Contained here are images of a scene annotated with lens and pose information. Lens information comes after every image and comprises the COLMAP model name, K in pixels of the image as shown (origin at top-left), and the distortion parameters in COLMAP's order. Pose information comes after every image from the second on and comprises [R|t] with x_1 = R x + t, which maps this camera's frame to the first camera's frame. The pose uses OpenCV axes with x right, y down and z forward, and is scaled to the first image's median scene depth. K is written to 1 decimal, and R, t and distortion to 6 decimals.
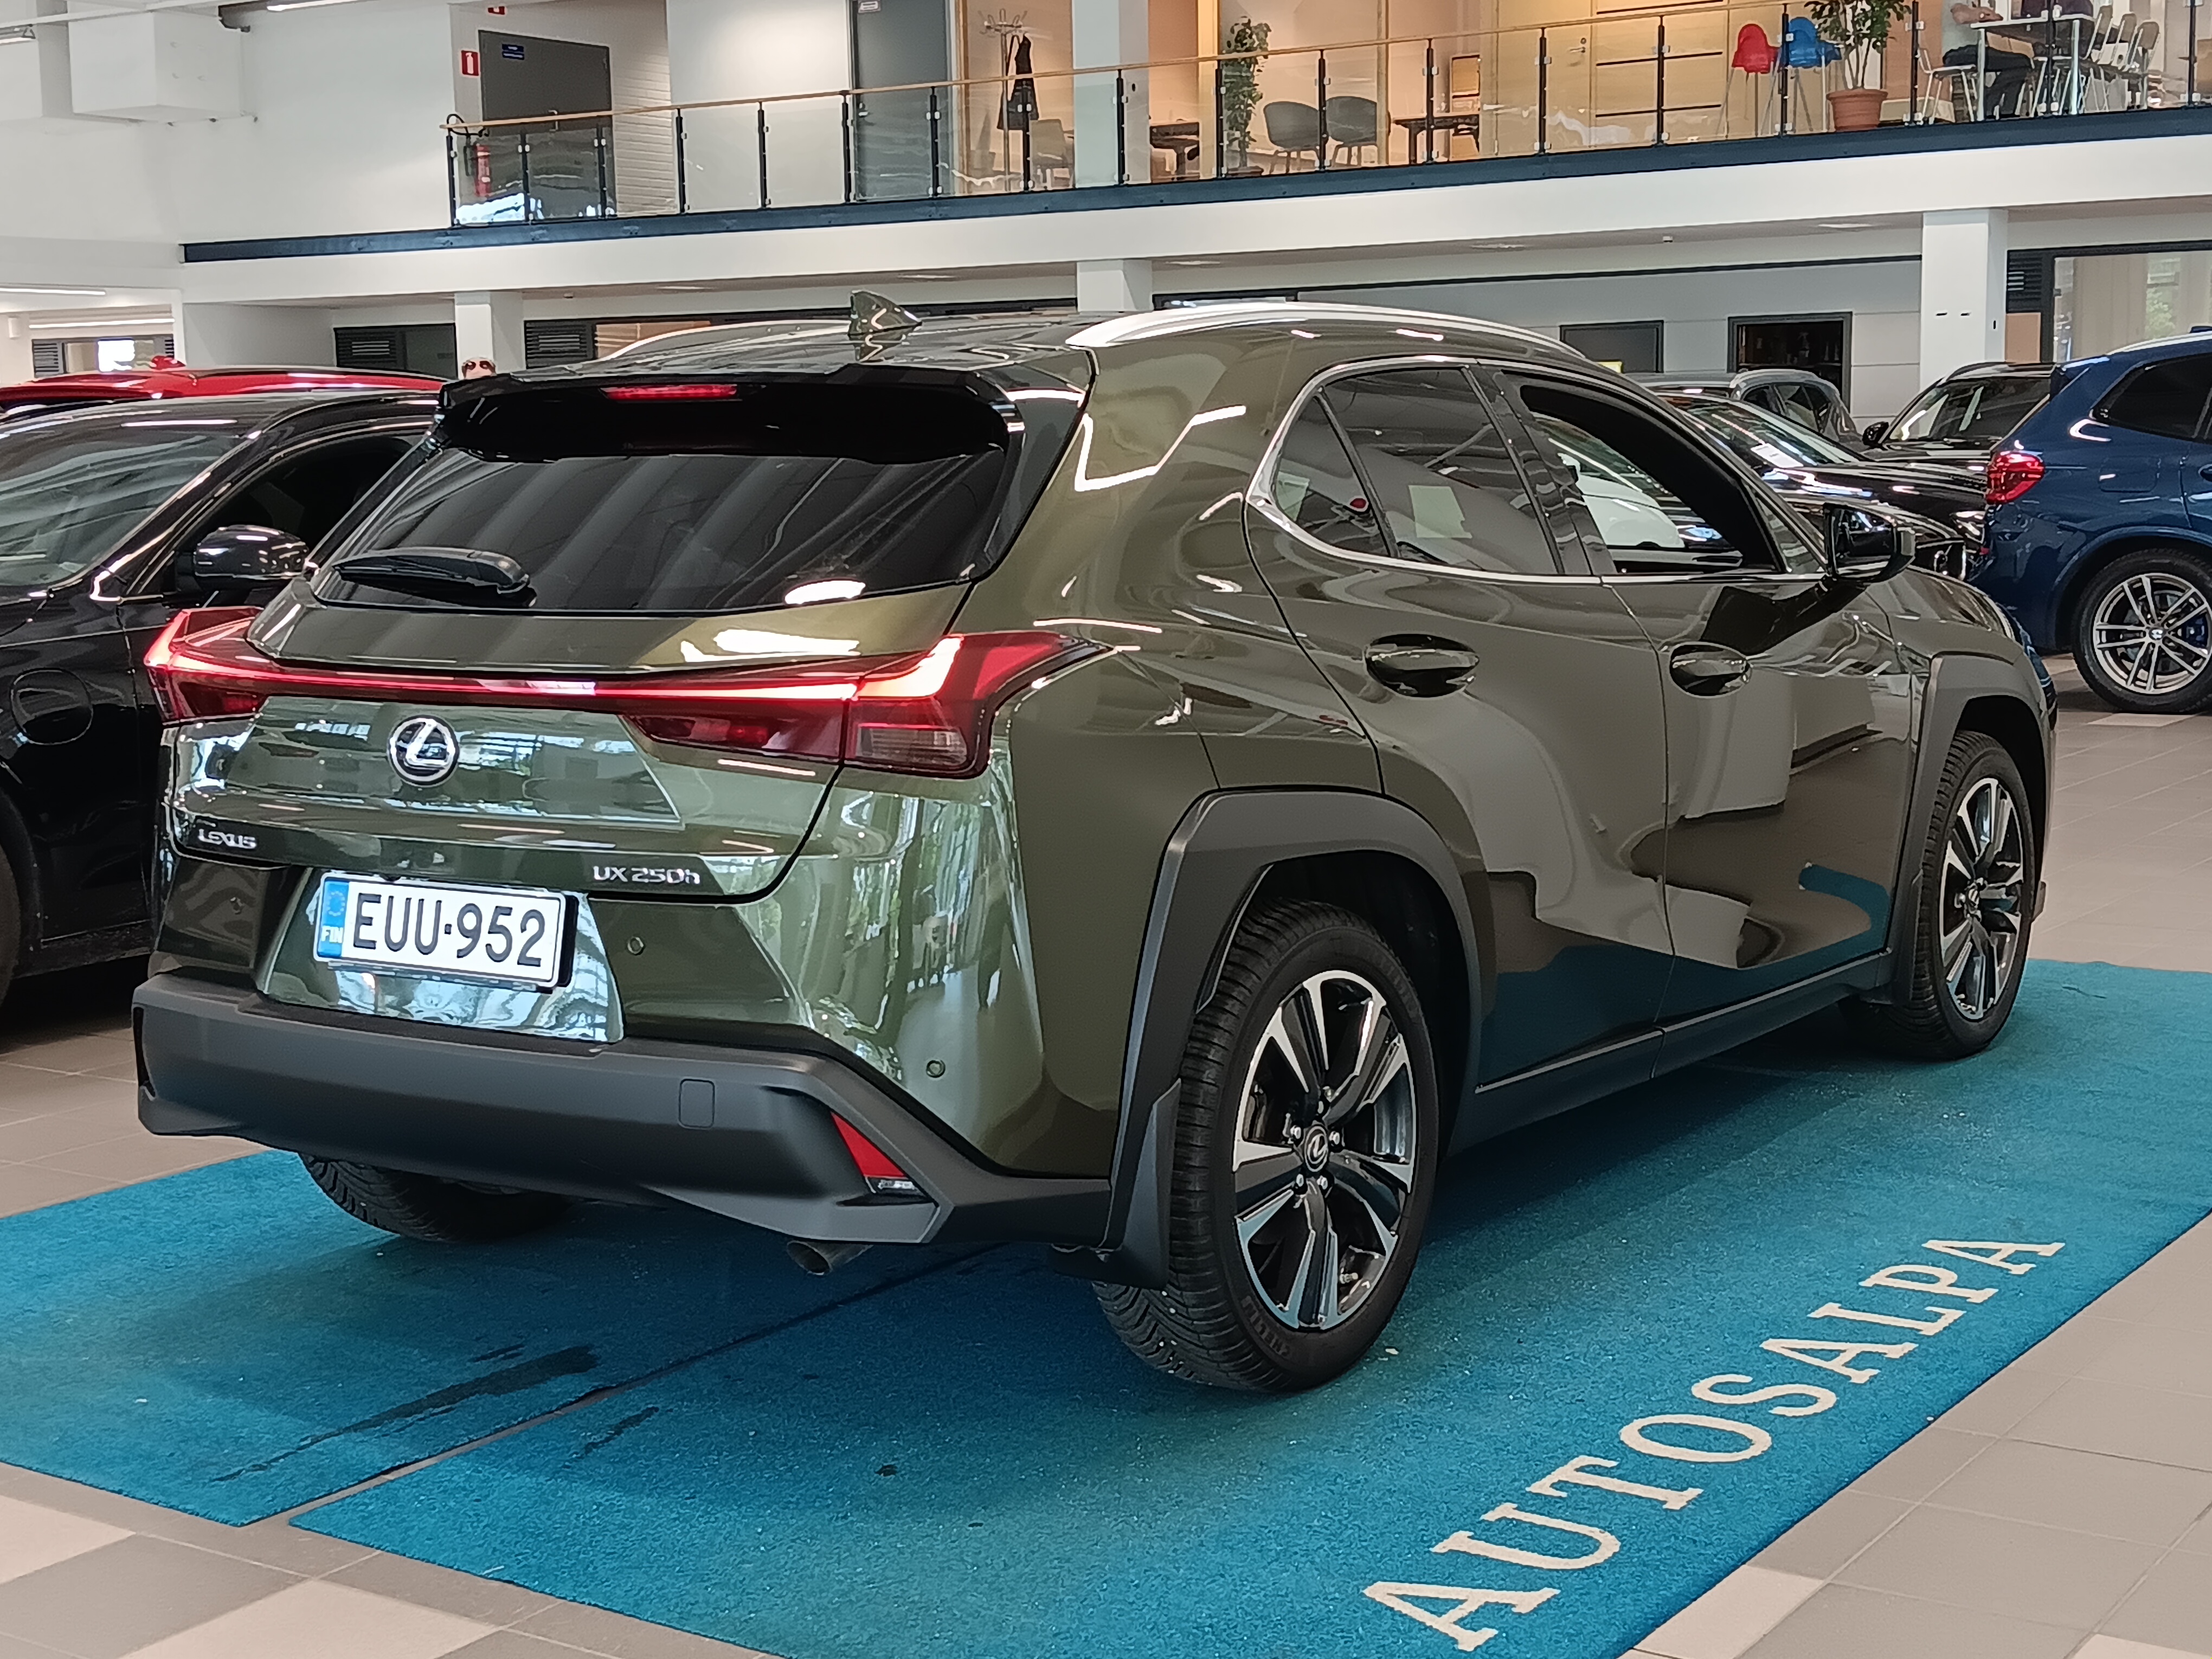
lens RADIAL K [[3229.8, 0, 1106.0], [0, 3229.8, 829.5], [0, 0, 1]] dist [0.048601, -0.411986]
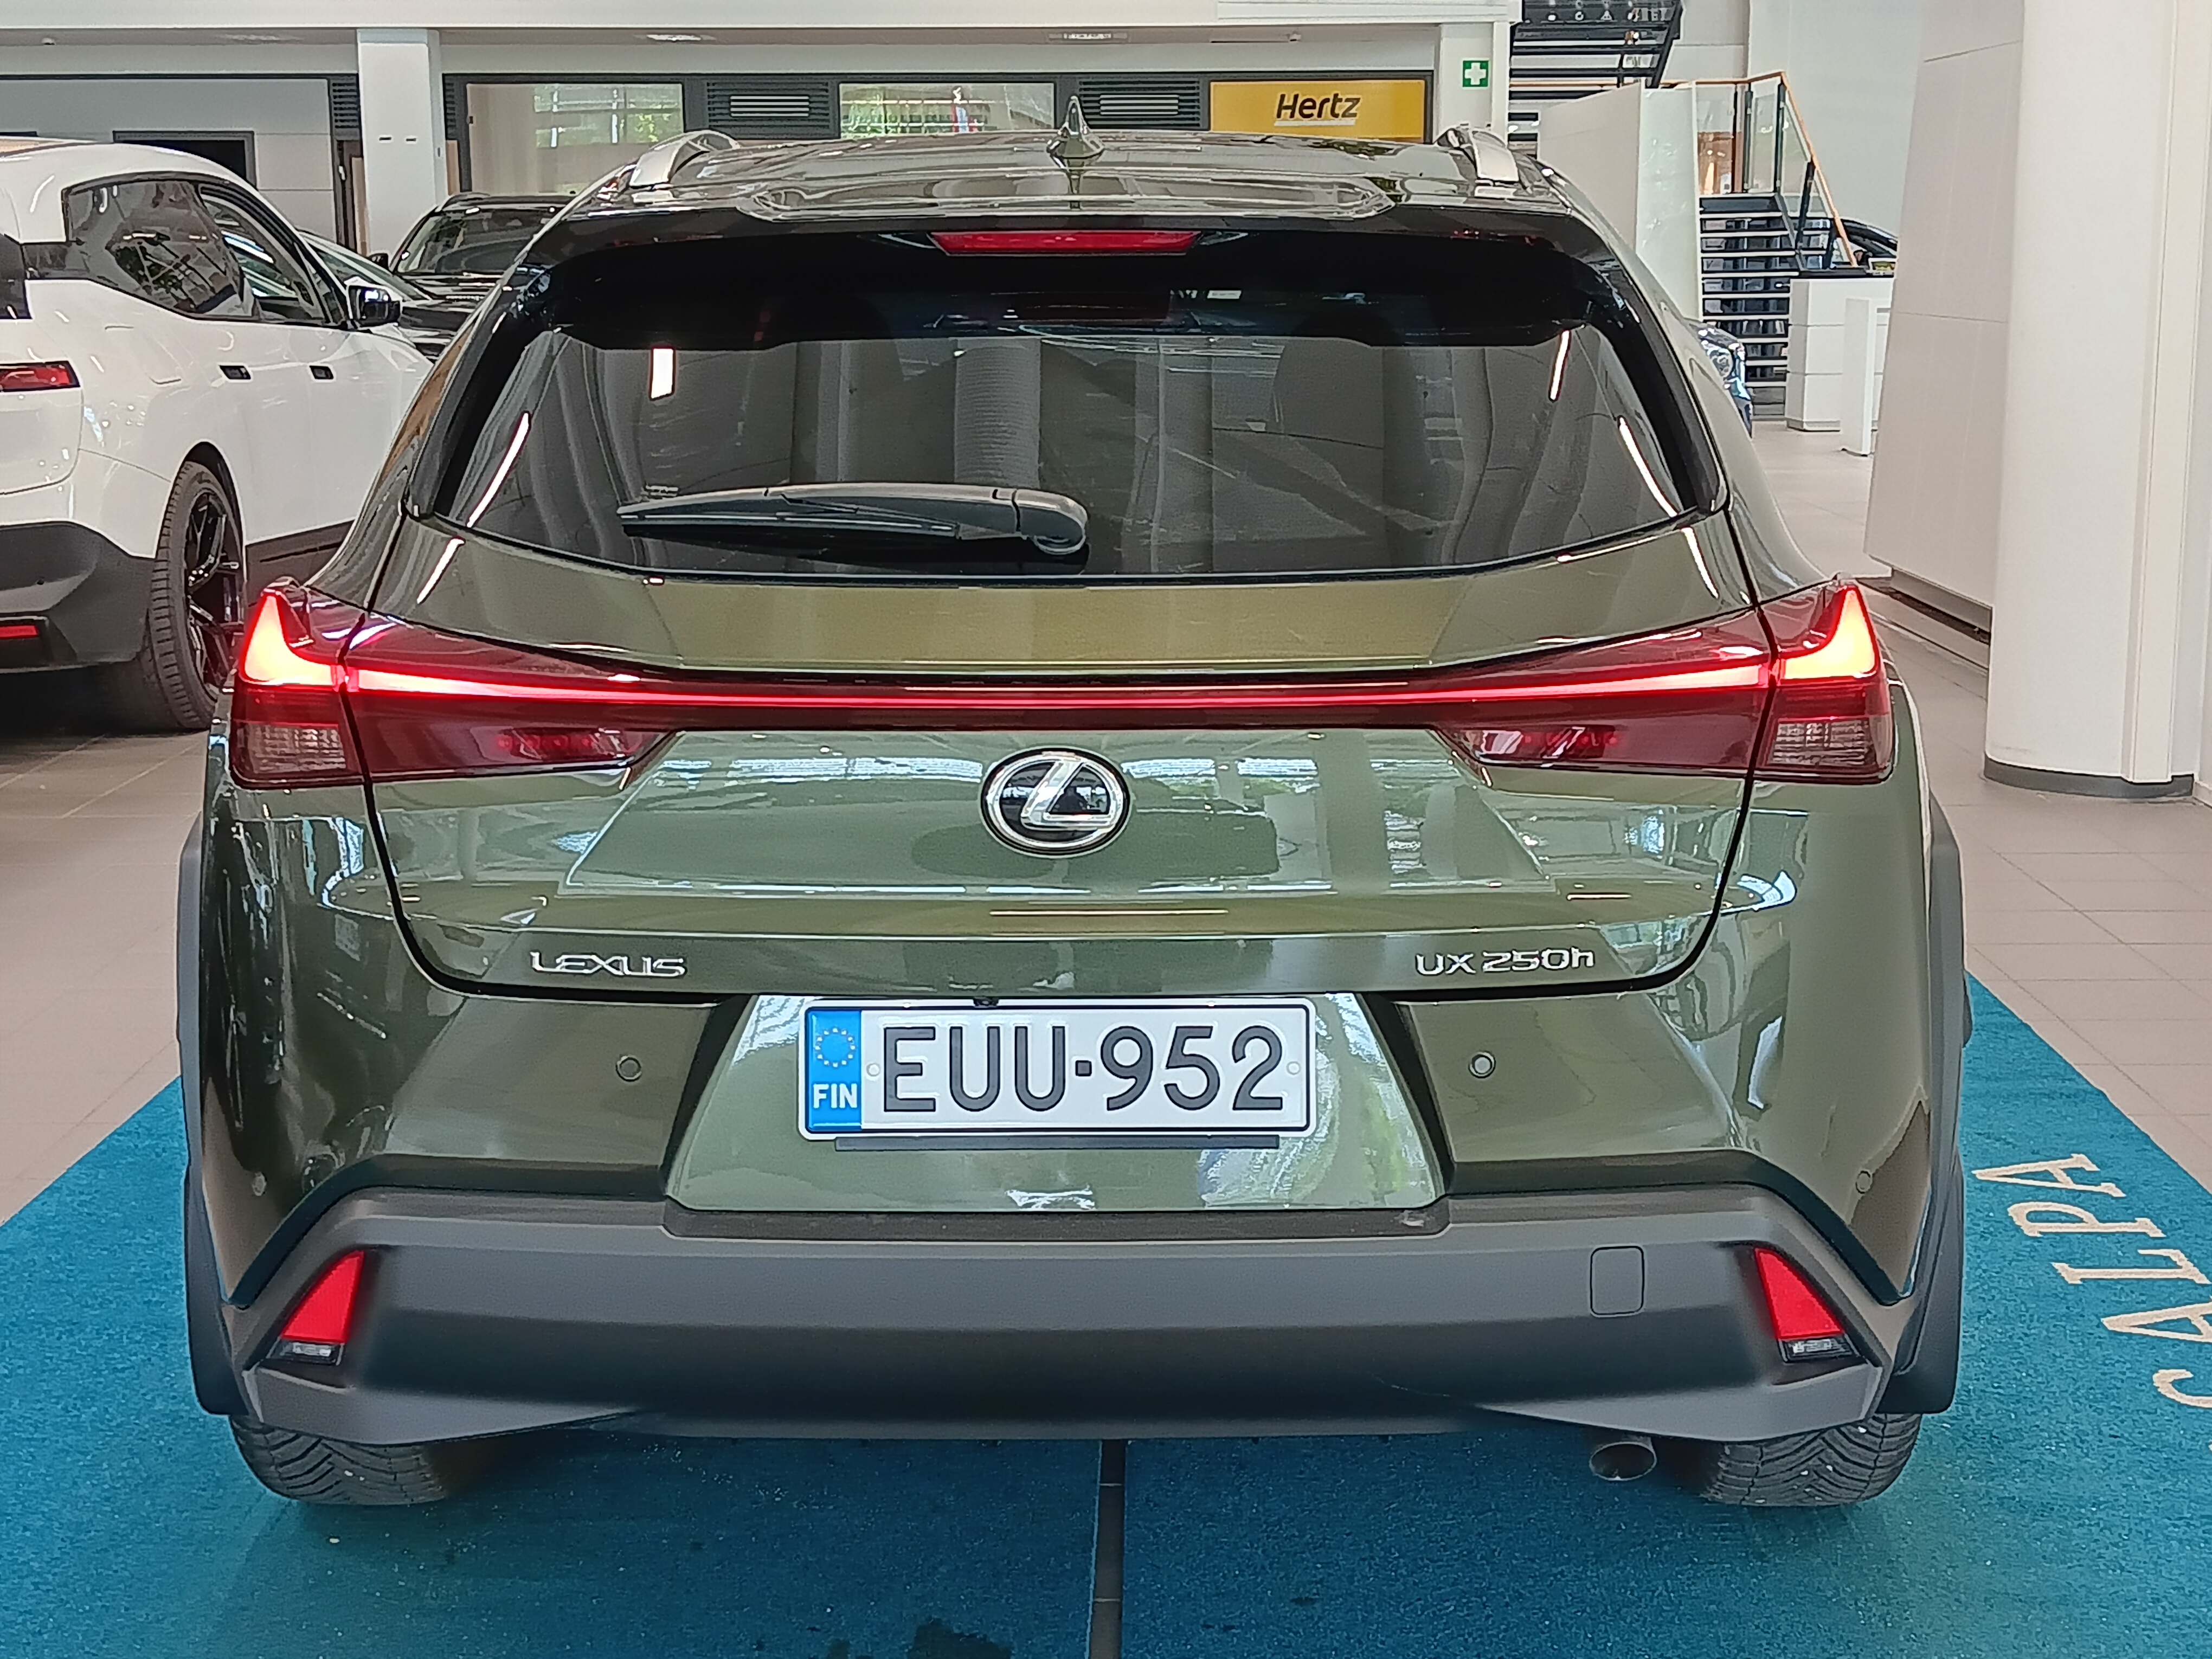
lens RADIAL K [[3229.8, 0, 1106.0], [0, 3229.8, 829.5], [0, 0, 1]] dist [0.048601, -0.411986]
pose [[0.836660, -0.090354, 0.540219, -0.547842], [0.061235, 0.995547, 0.071672, -0.064182], [-0.544289, -0.026885, 0.838467, 0.444725]]
